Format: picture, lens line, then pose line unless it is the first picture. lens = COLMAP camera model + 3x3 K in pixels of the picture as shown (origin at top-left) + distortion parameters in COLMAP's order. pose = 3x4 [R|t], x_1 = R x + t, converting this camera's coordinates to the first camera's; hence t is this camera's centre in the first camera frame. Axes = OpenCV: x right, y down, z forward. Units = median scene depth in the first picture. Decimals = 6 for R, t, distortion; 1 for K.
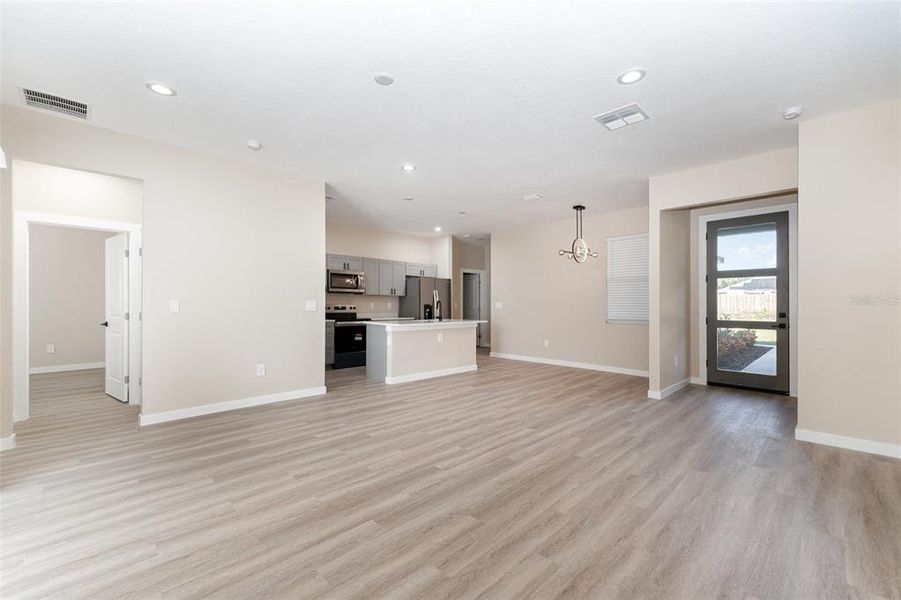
lens RADIAL K [[383.0, 0, 451.1], [0, 383.0, 303.2], [0, 0, 1]] dist [0.002650, 0.000320]
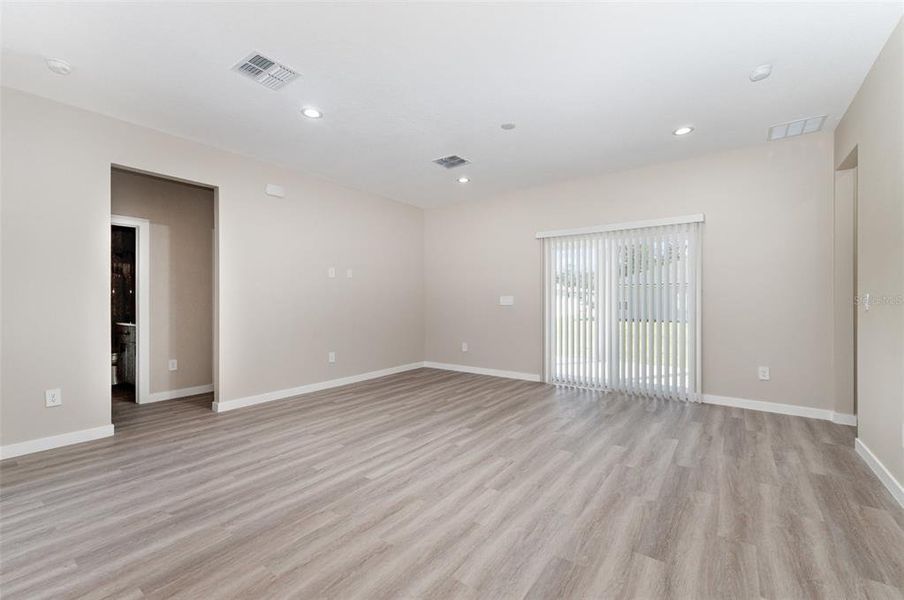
lens RADIAL K [[384.3, 0, 451.6], [0, 384.3, 300.4], [0, 0, 1]] dist [0.002650, 0.000320]
pose [[-0.987167, 0.000255, -0.159692, 0.191509], [0.000853, 0.999993, -0.003678, 0.009590], [0.159690, -0.003767, -0.987160, 1.934140]]
